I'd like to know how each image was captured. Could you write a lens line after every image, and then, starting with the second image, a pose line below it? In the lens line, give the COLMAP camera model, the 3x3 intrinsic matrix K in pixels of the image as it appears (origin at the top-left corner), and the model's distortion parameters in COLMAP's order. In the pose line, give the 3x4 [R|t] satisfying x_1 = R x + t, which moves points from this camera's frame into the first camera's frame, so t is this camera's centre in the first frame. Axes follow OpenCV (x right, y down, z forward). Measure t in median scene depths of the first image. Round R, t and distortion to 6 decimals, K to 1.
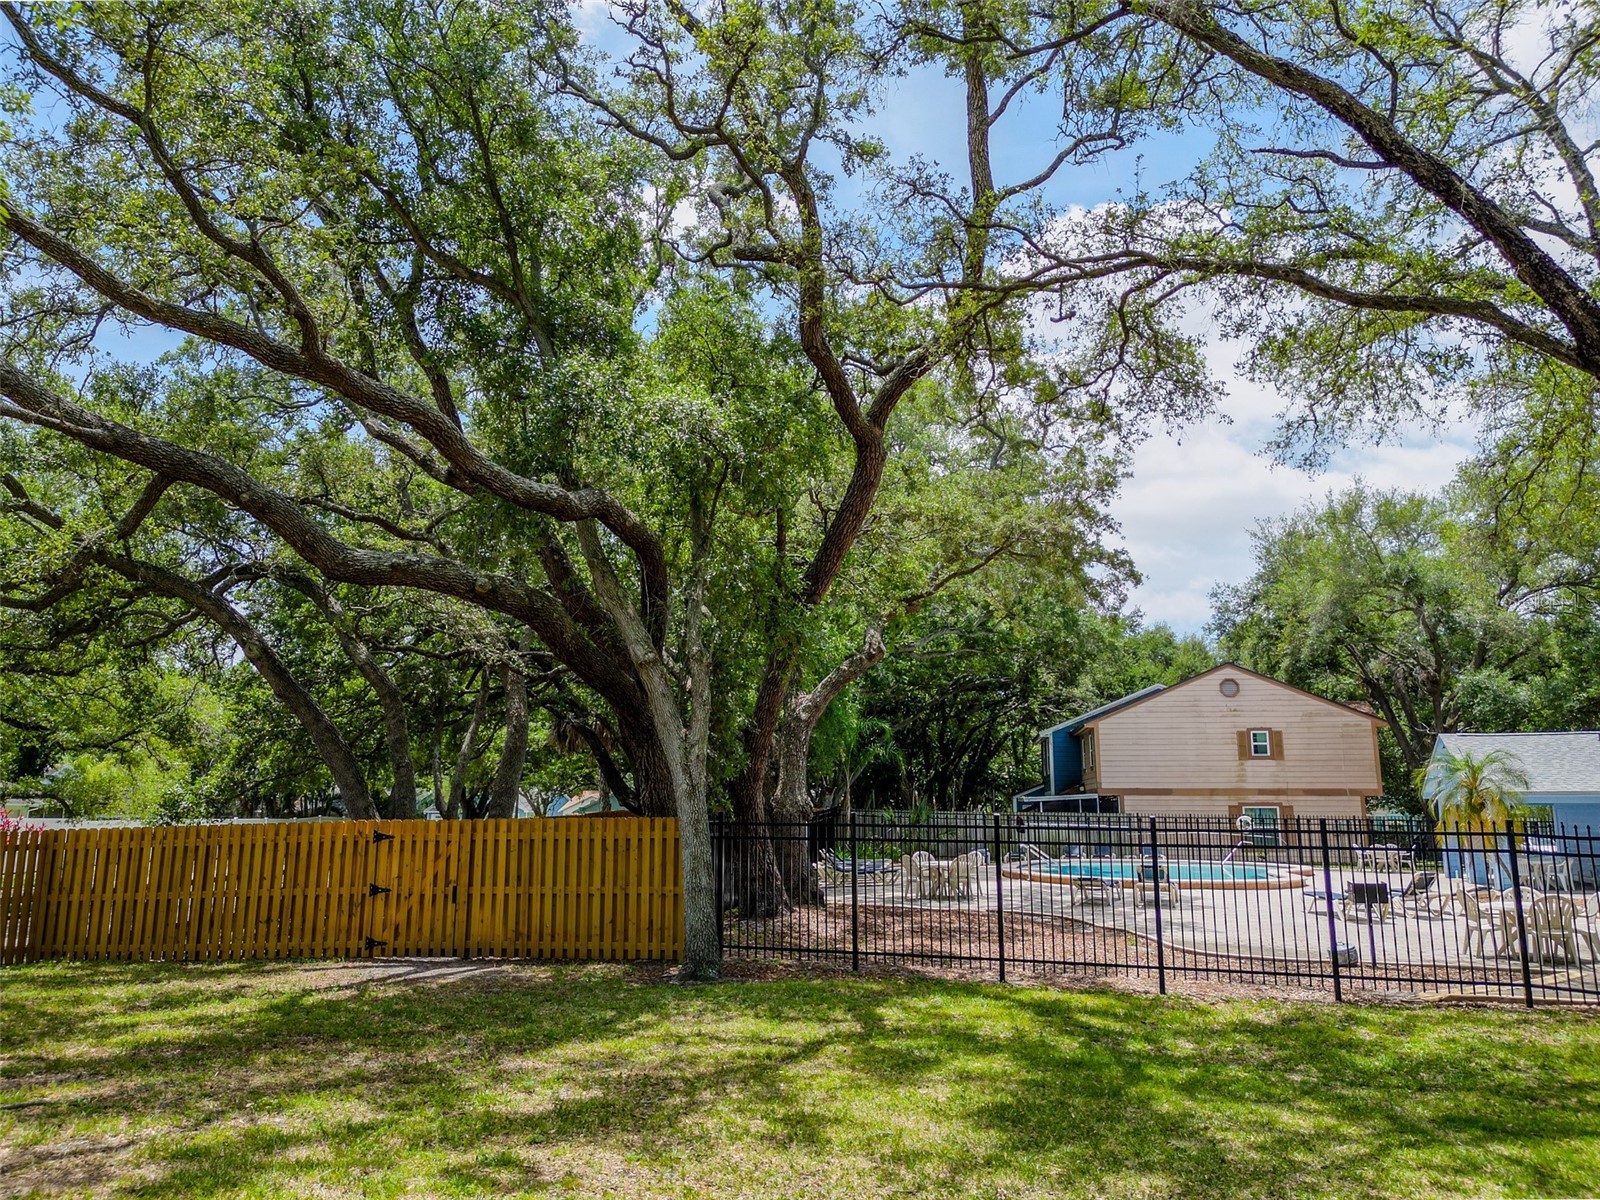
lens RADIAL K [[1227.4, 0, 773.6], [0, 1227.4, 594.4], [0, 0, 1]] dist [0.053593, -0.003196]
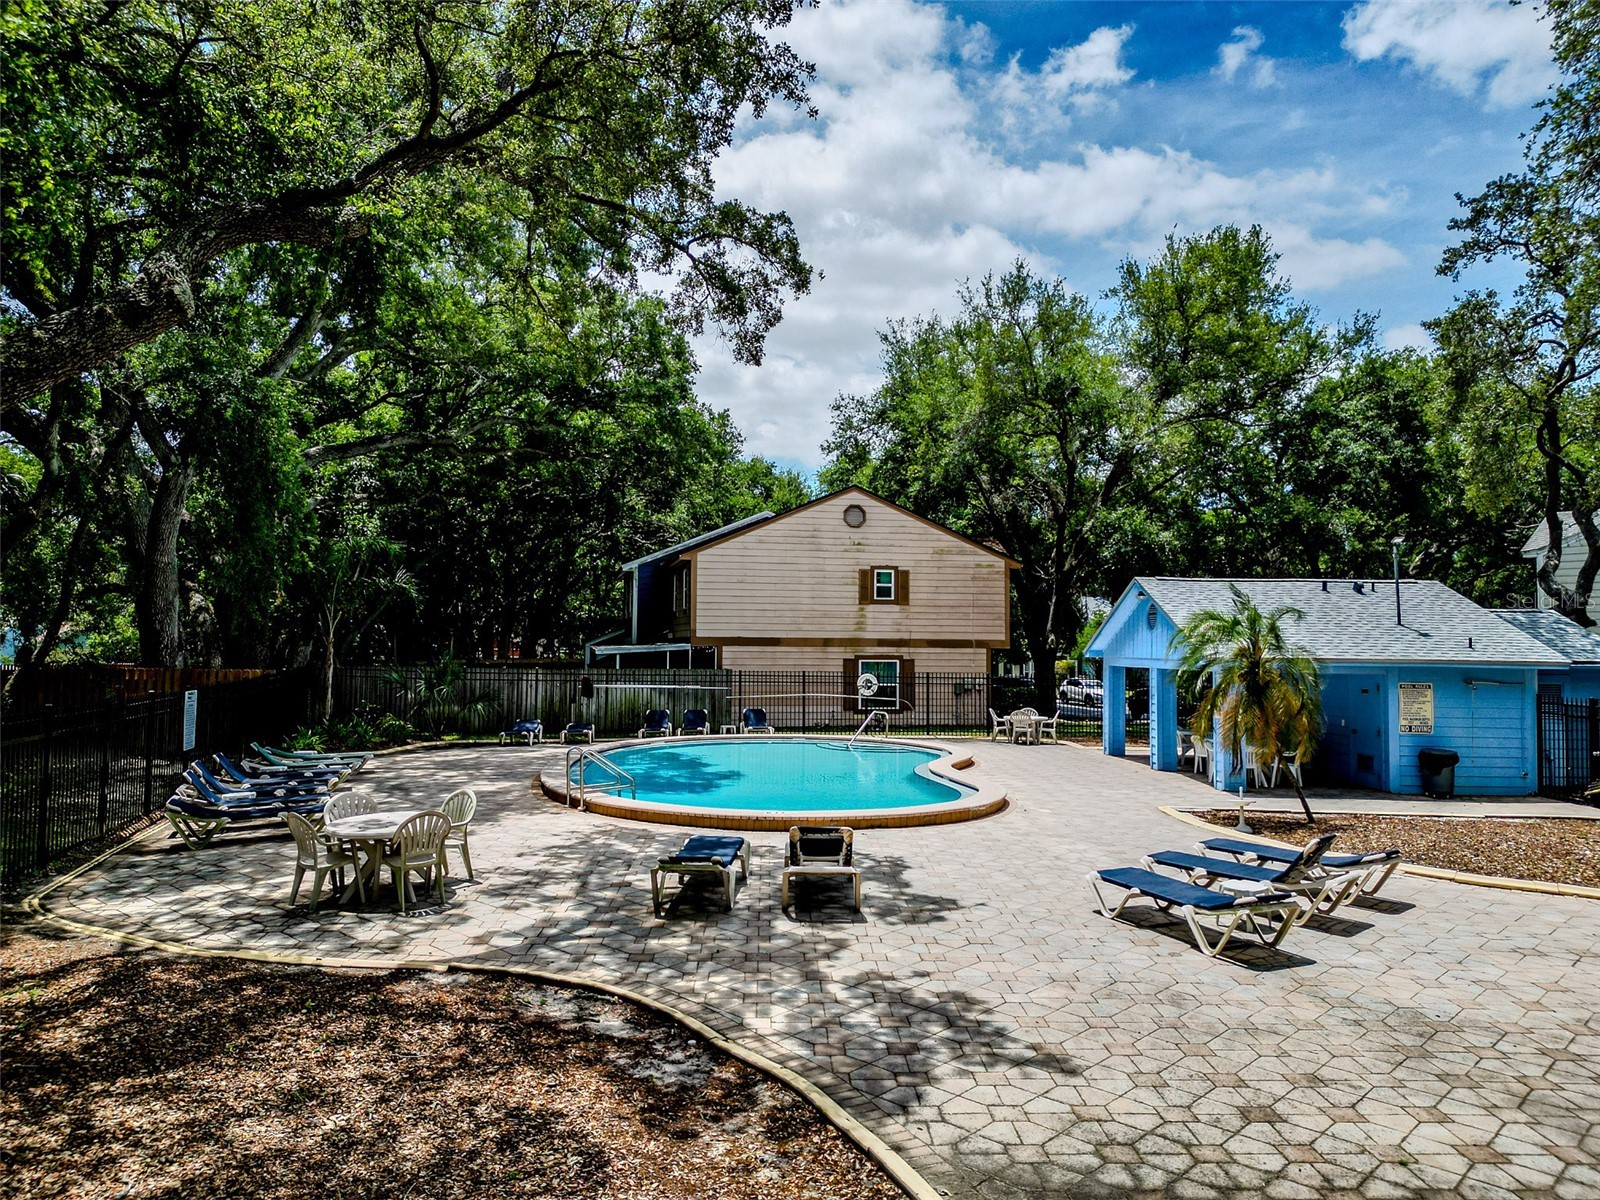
lens RADIAL K [[1131.0, 0, 796.9], [0, 1131.0, 586.5], [0, 0, 1]] dist [0.079203, -0.082926]
pose [[0.936254, 0.023631, 0.350528, 0.073539], [-0.067992, 0.991060, 0.114793, 0.038259], [-0.344681, -0.131309, 0.929491, 0.314181]]
